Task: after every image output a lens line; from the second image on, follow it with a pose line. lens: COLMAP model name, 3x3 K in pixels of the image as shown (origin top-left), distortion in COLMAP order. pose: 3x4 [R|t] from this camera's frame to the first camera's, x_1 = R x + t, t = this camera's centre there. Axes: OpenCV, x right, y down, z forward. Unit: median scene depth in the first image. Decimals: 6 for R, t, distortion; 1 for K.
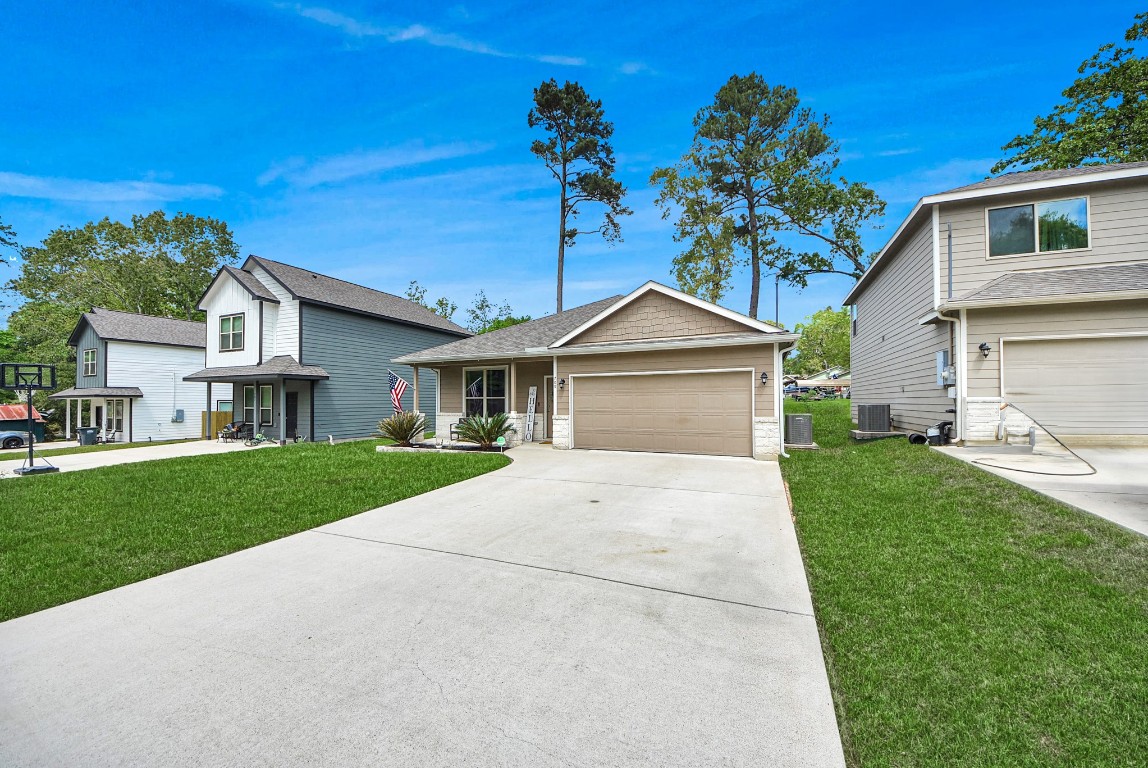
lens RADIAL K [[423.6, 0, 583.3], [0, 423.6, 386.4], [0, 0, 1]] dist [0.013006, -0.000010]
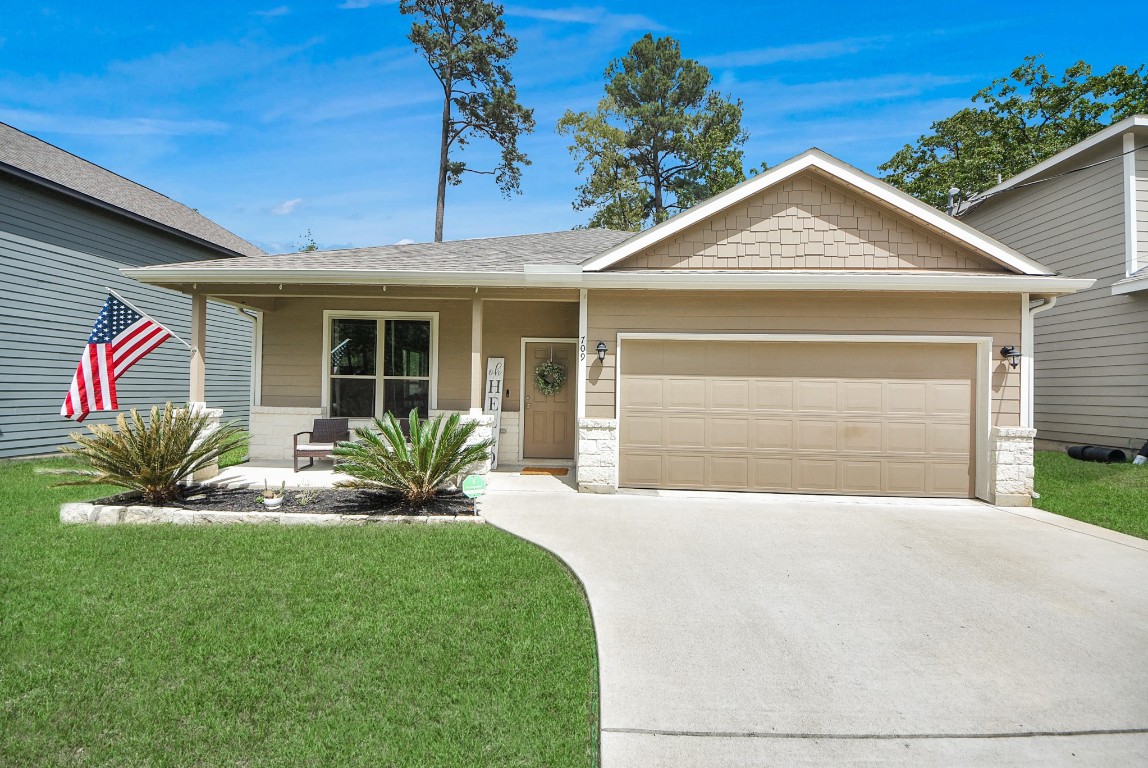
lens RADIAL K [[412.4, 0, 586.6], [0, 412.4, 388.7], [0, 0, 1]] dist [0.018232, -0.016312]
pose [[0.925428, 0.024711, 0.378117, -0.194664], [-0.036897, 0.999006, 0.025018, 0.019688], [-0.377122, -0.037104, 0.925420, 0.483775]]
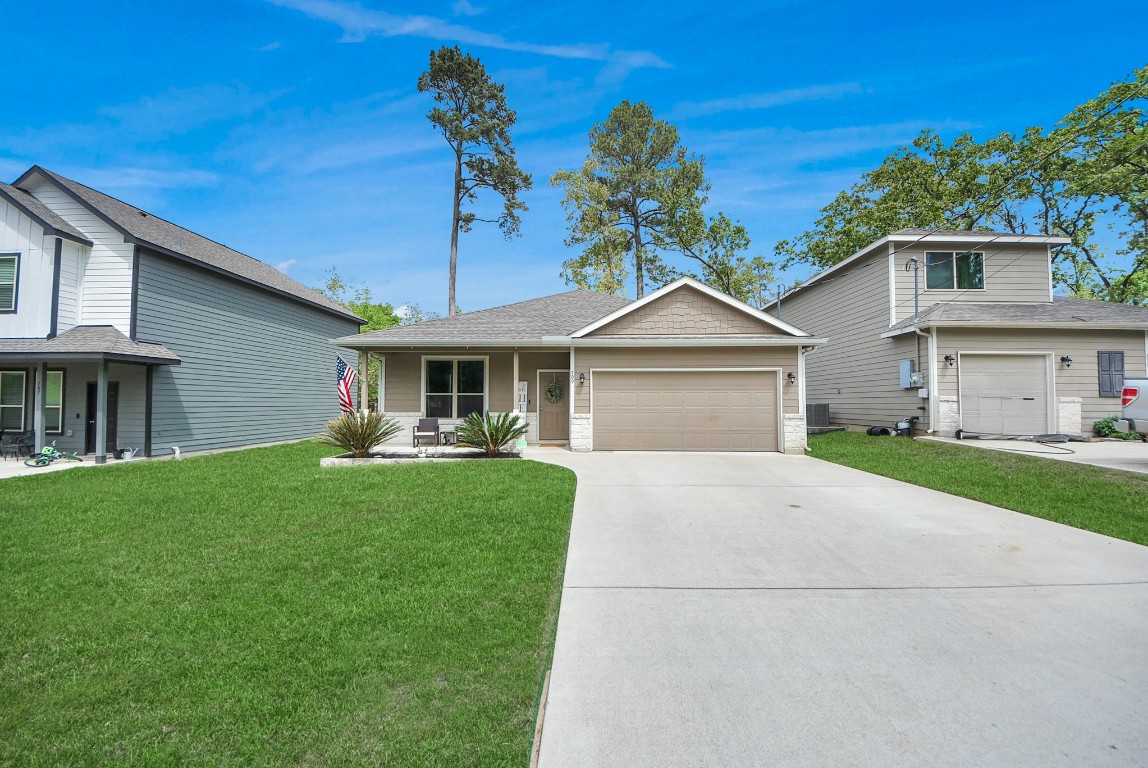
lens RADIAL K [[419.4, 0, 587.0], [0, 419.4, 380.6], [0, 0, 1]] dist [0.030184, -0.022802]
pose [[0.920053, 0.026603, 0.390889, -0.319691], [-0.018972, 0.999547, -0.023372, 0.015292], [-0.391334, 0.014087, 0.920141, 0.149149]]
